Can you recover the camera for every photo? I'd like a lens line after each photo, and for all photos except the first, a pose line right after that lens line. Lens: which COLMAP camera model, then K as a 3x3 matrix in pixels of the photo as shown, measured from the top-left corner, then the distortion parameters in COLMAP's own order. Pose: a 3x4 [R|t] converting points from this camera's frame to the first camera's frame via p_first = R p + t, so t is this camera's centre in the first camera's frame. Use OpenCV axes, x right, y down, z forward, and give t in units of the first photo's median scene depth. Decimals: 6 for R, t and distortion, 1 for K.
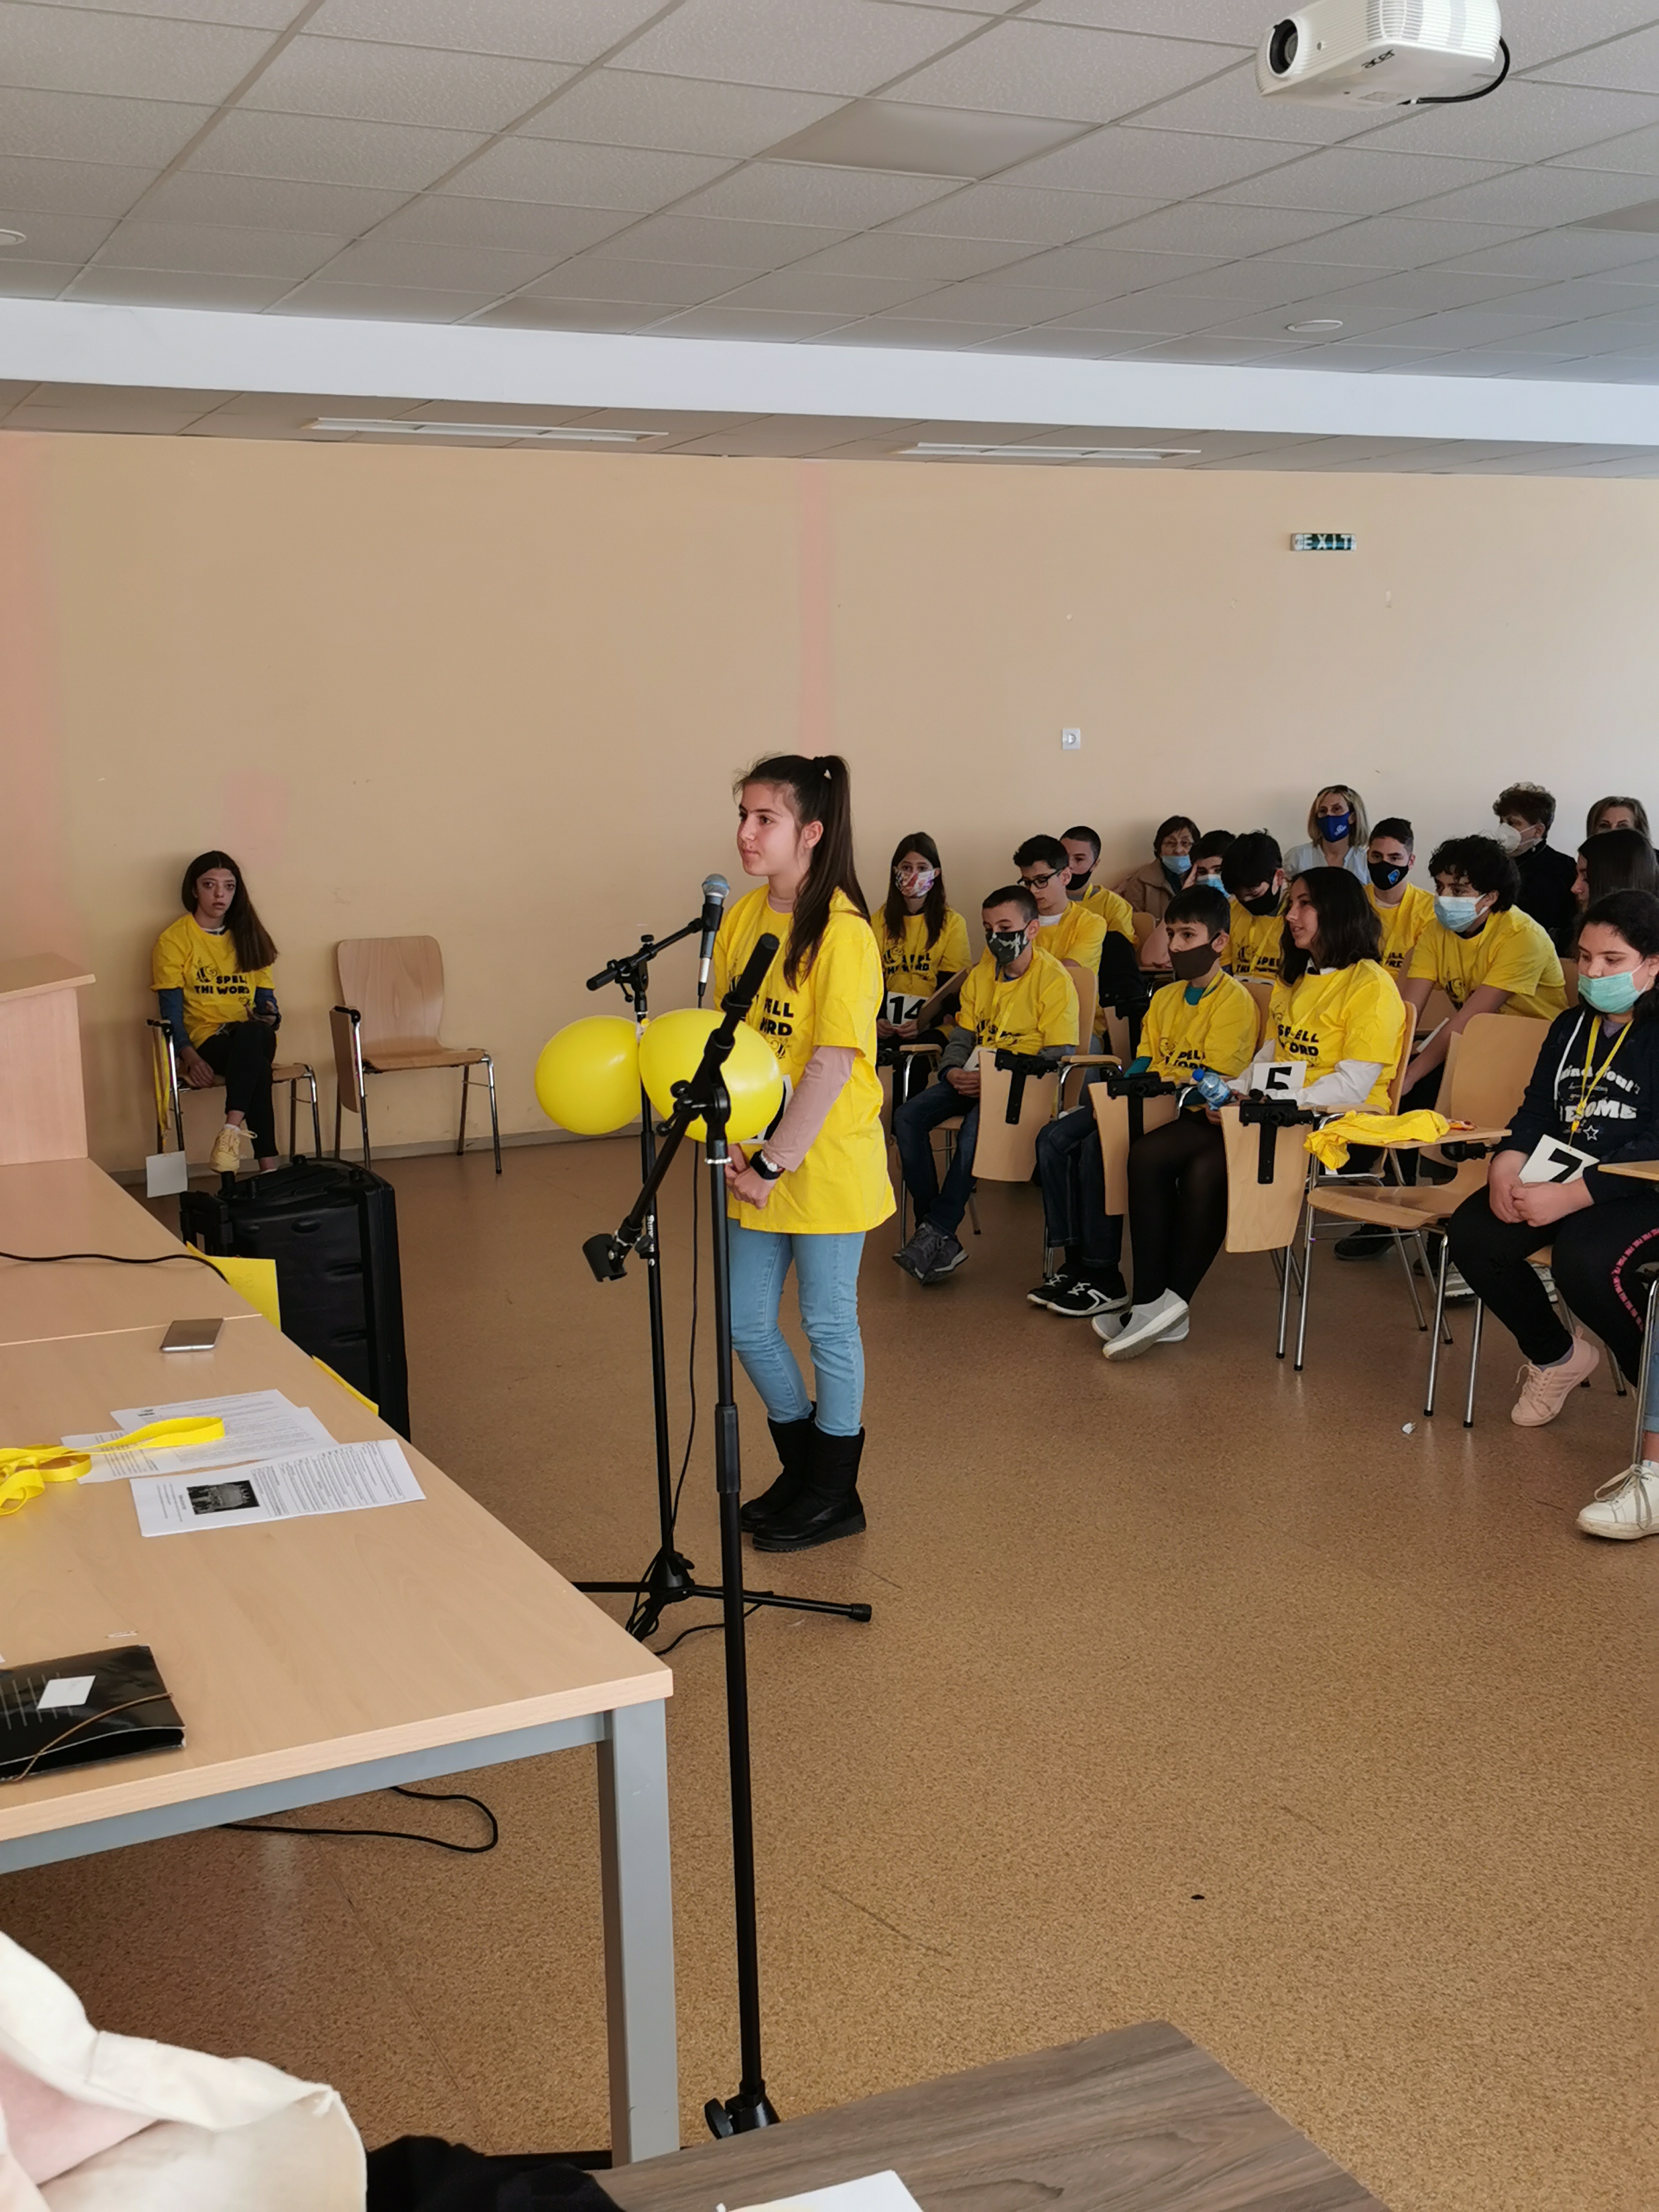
lens RADIAL K [[2359.4, 0, 863.9], [0, 2359.4, 1111.9], [0, 0, 1]] dist [0.041418, 0.000000]
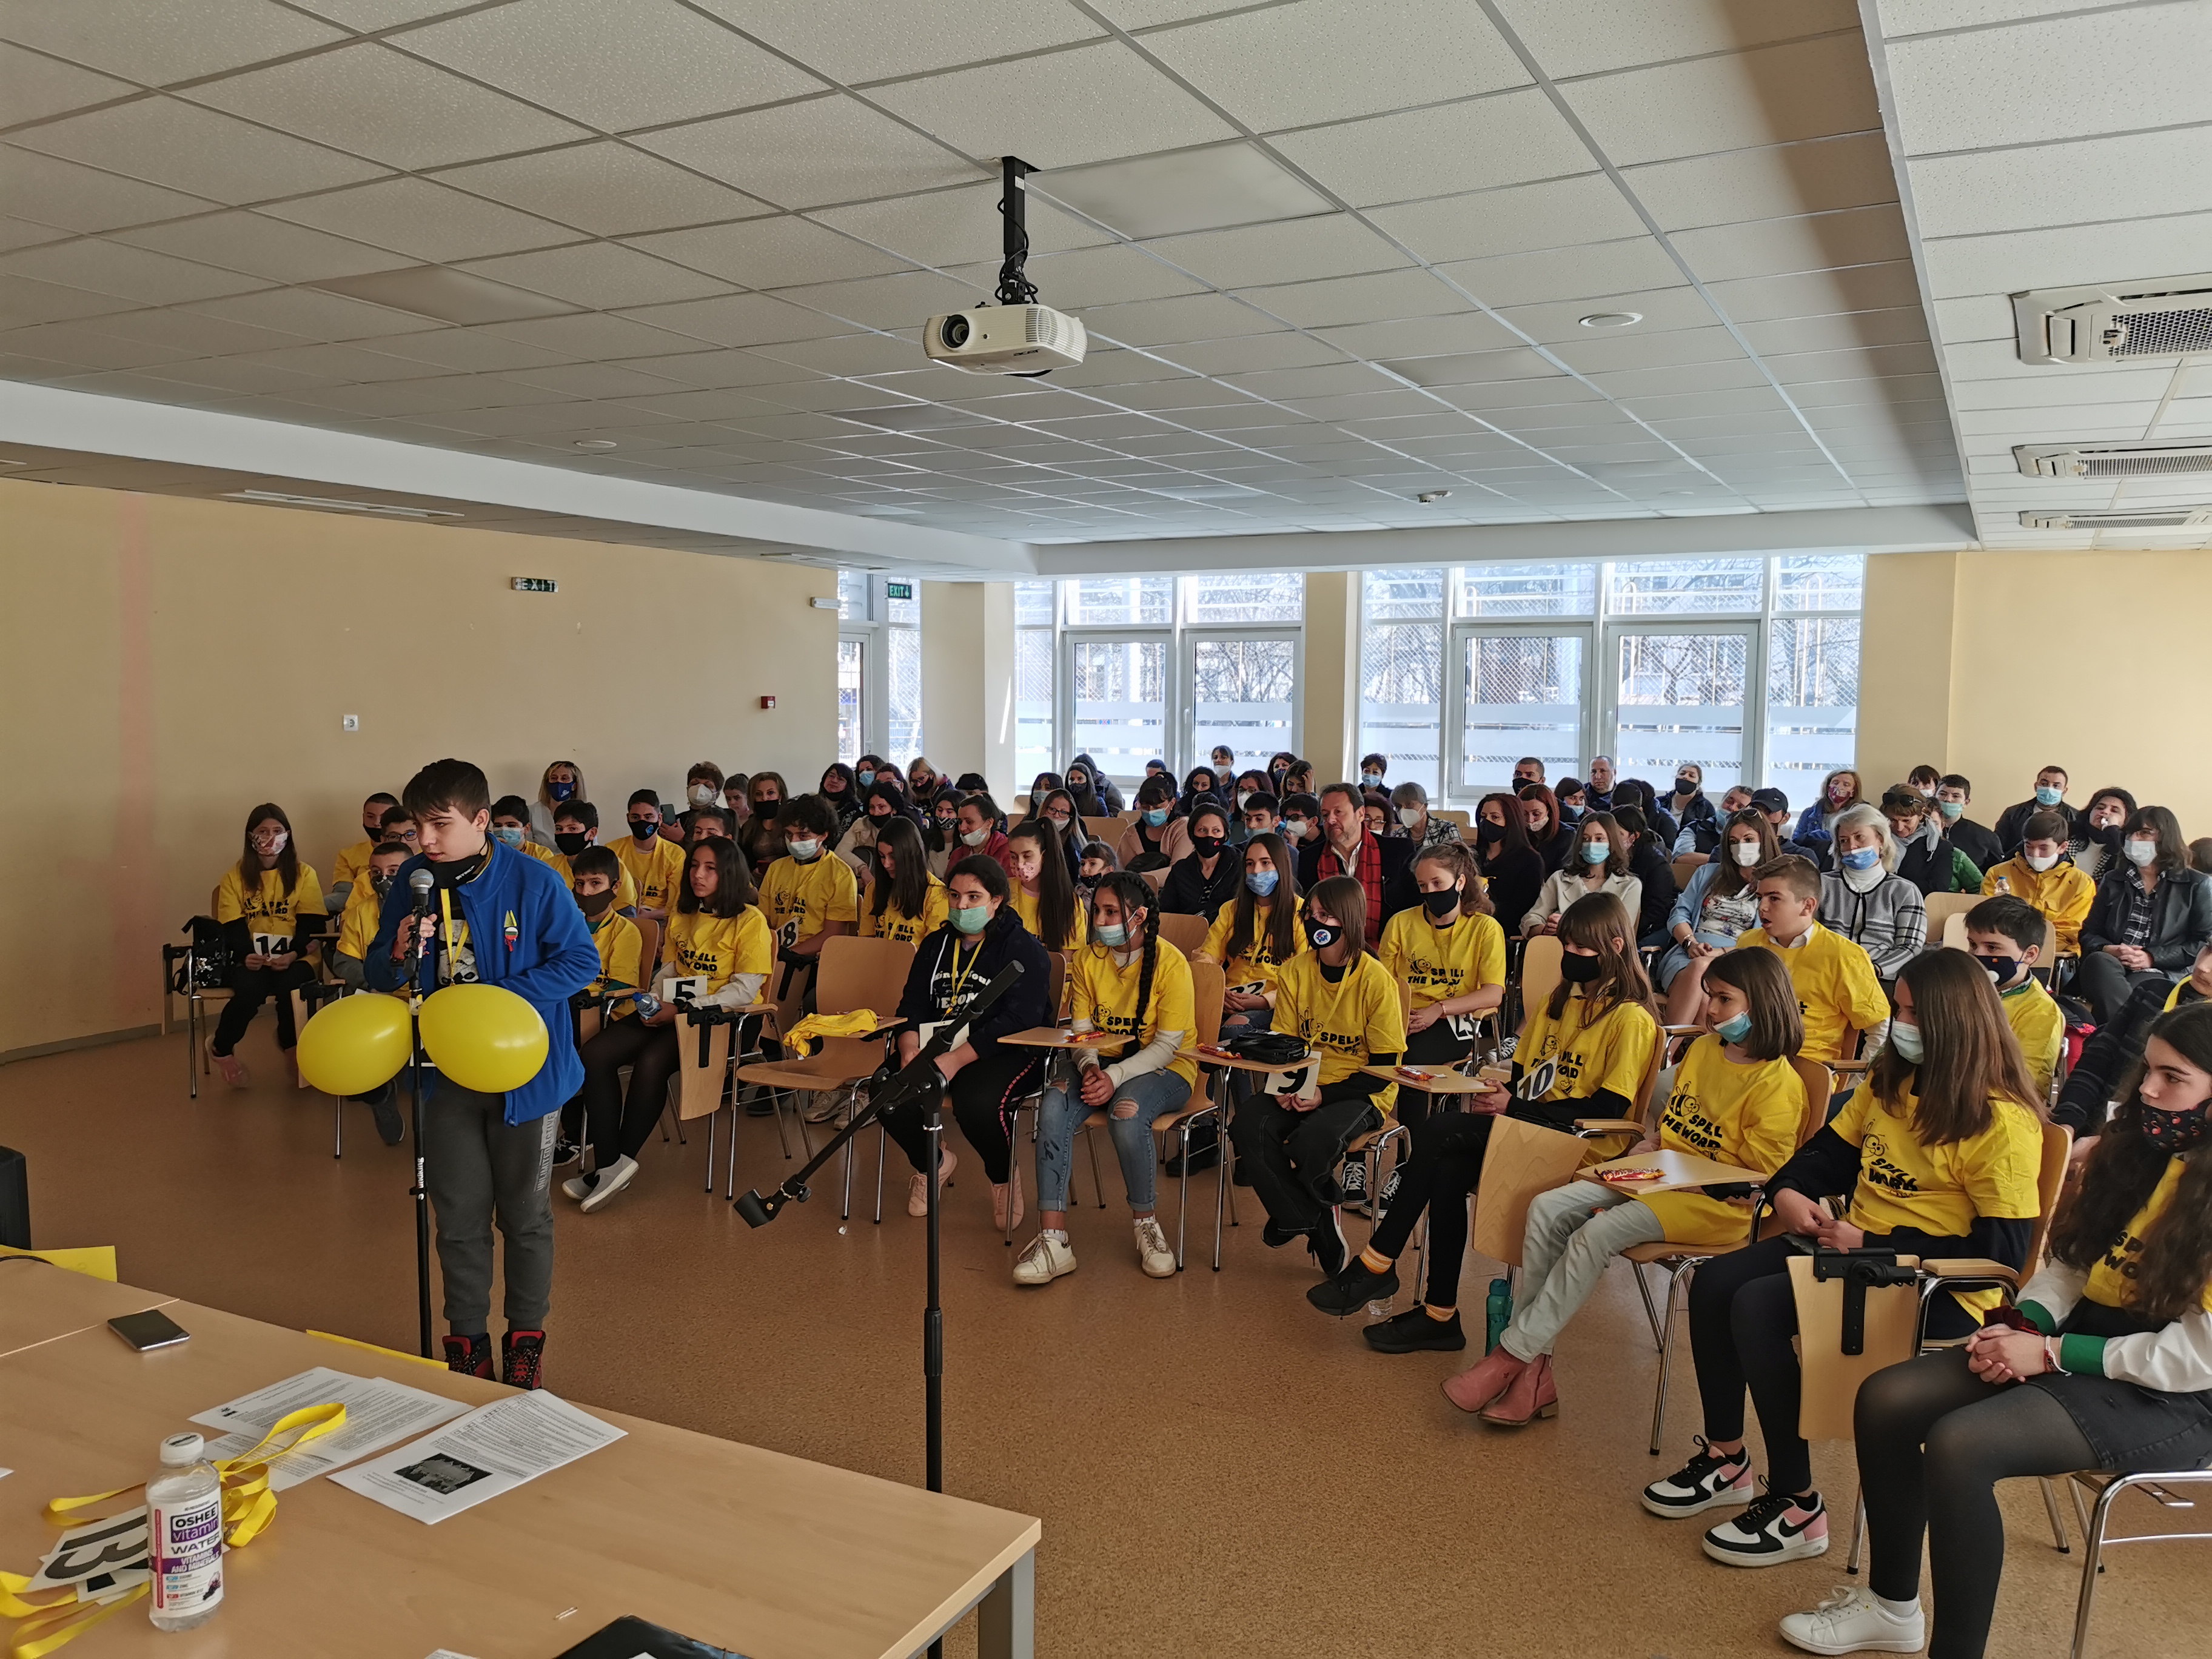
lens RADIAL K [[1671.0, 0, 1110.0], [0, 1671.0, 819.3], [0, 0, 1]] dist [0.044884, -0.050734]
pose [[0.812772, -0.012381, 0.582450, -0.218636], [0.064680, 0.995511, -0.069096, -0.033127], [-0.578980, 0.093833, 0.809924, 0.060951]]
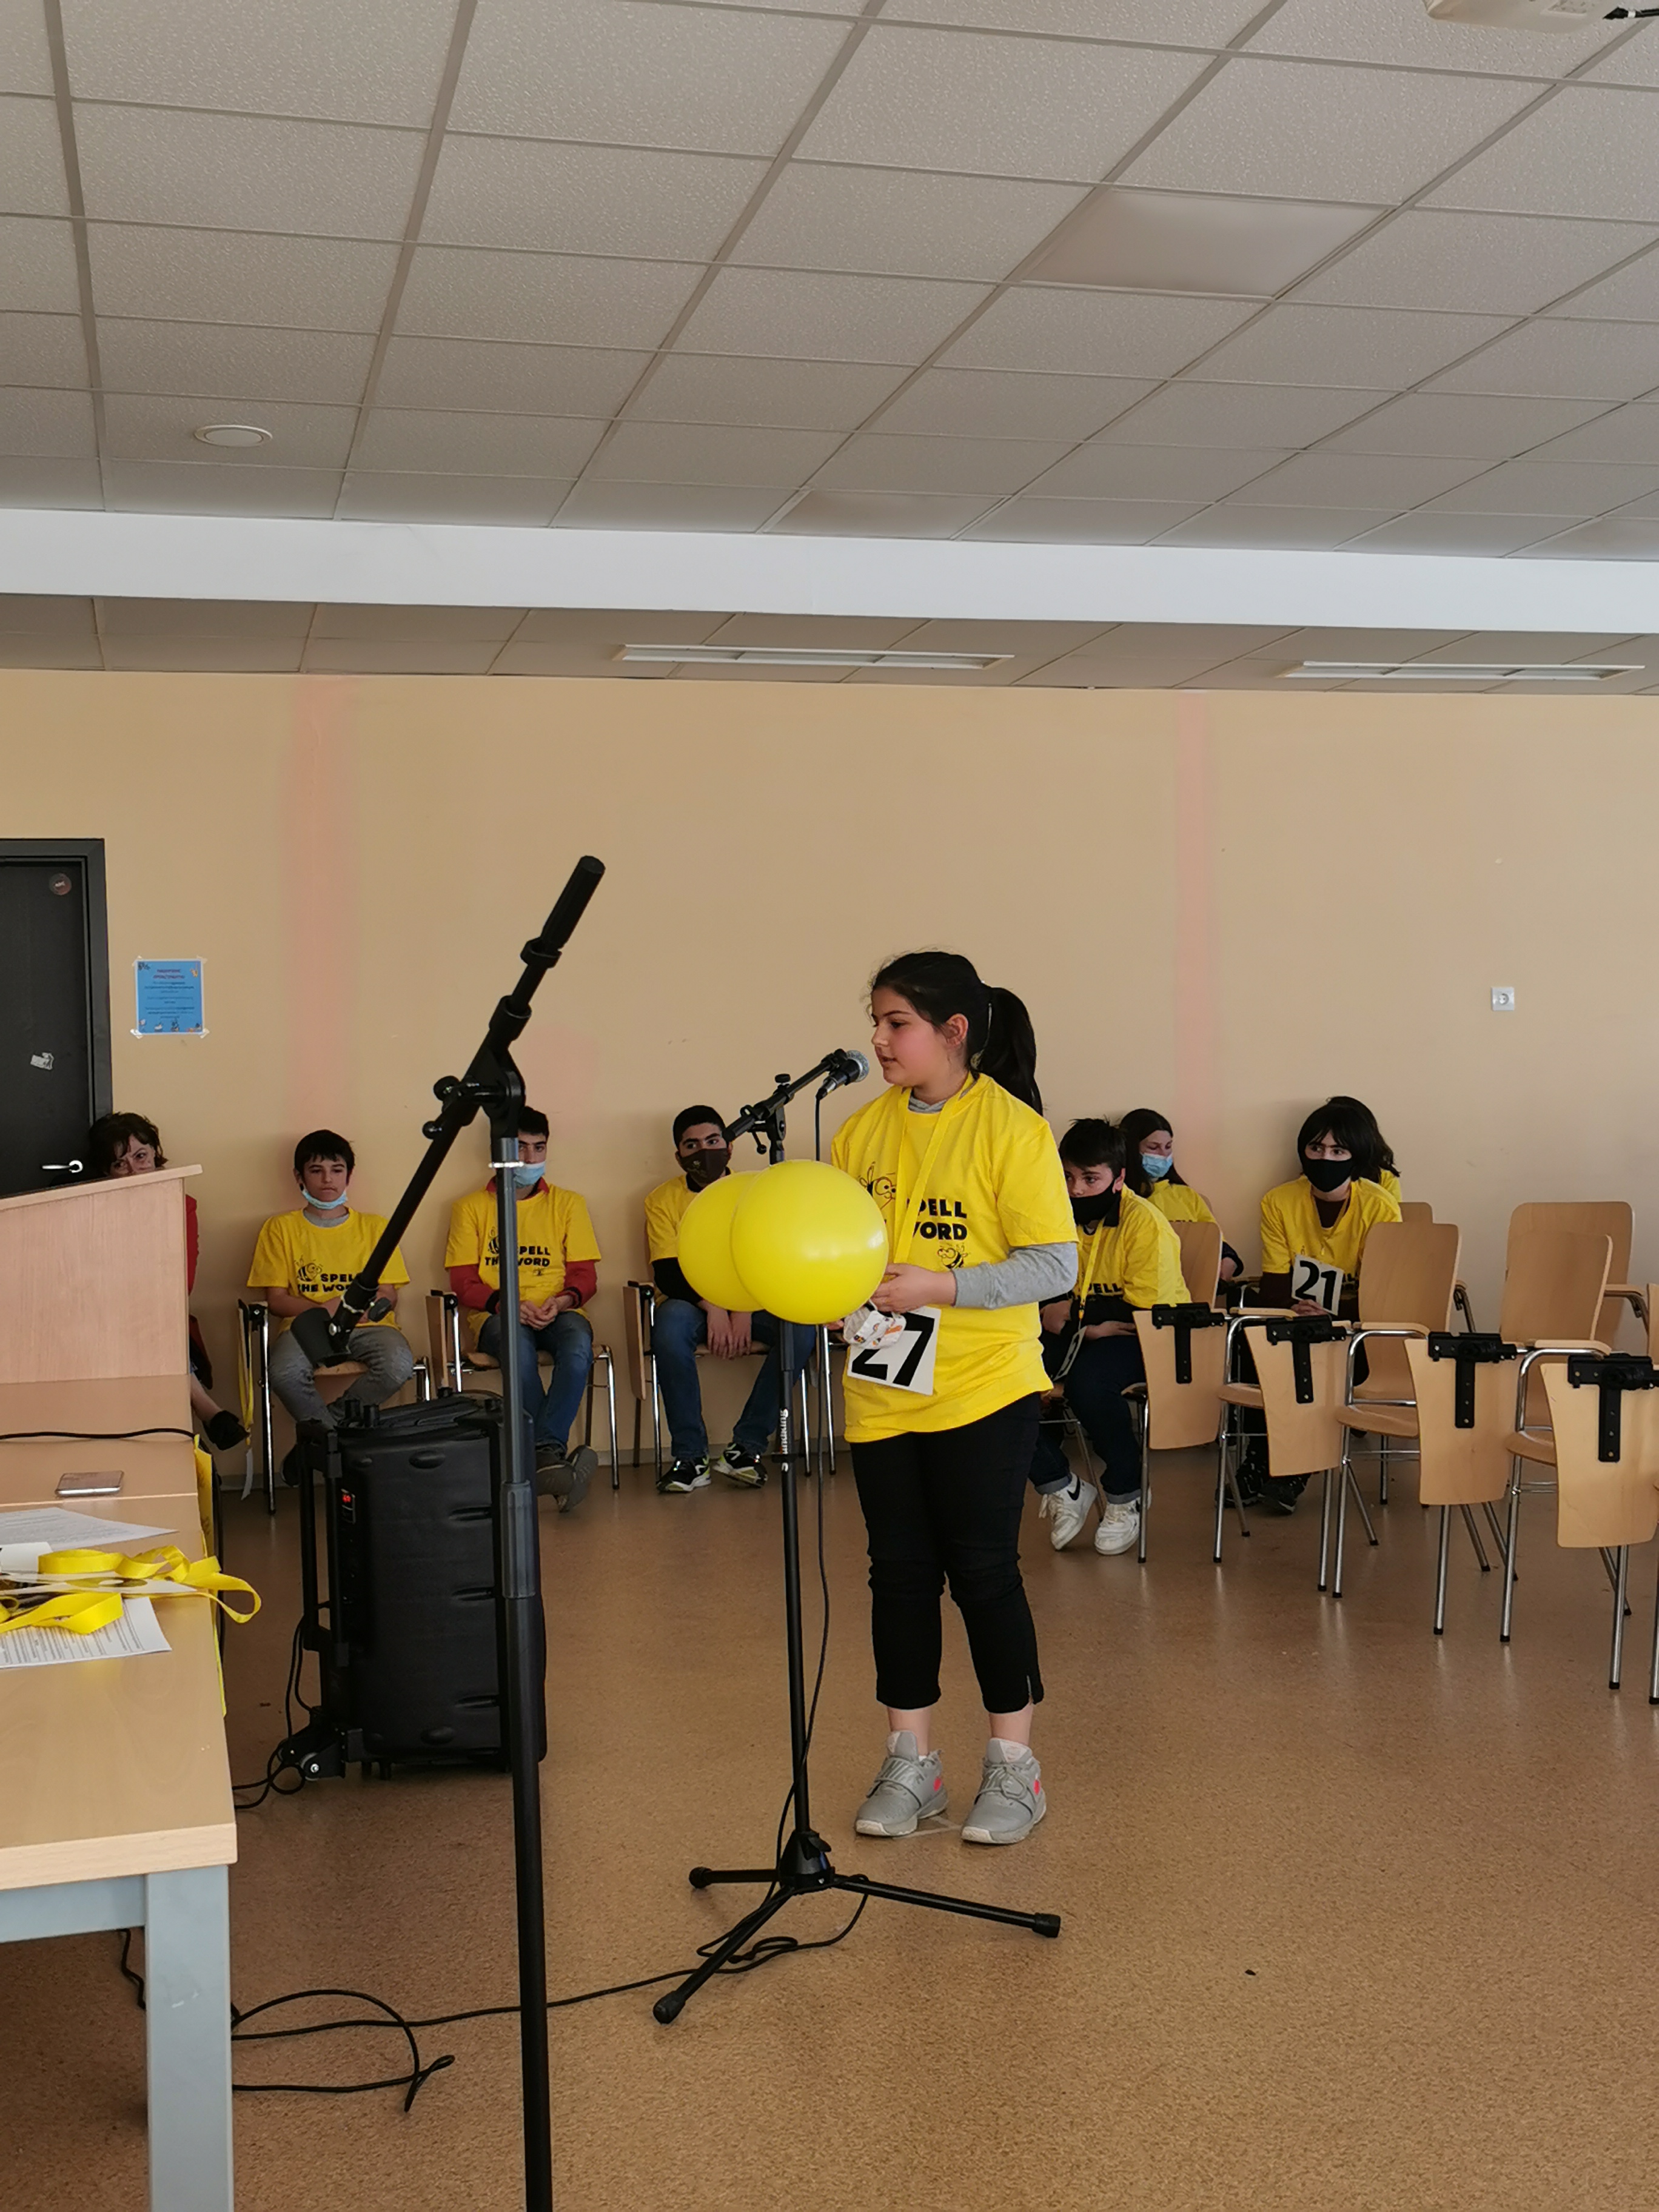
lens RADIAL K [[2590.8, 0, 910.1], [0, 2590.8, 1110.7], [0, 0, 1]] dist [0.007461, 0.000000]
pose [[0.983284, -0.005931, -0.181982, 0.093314], [-0.021061, 0.989055, -0.146033, 0.050115], [0.180856, 0.147425, 0.972397, 0.093596]]
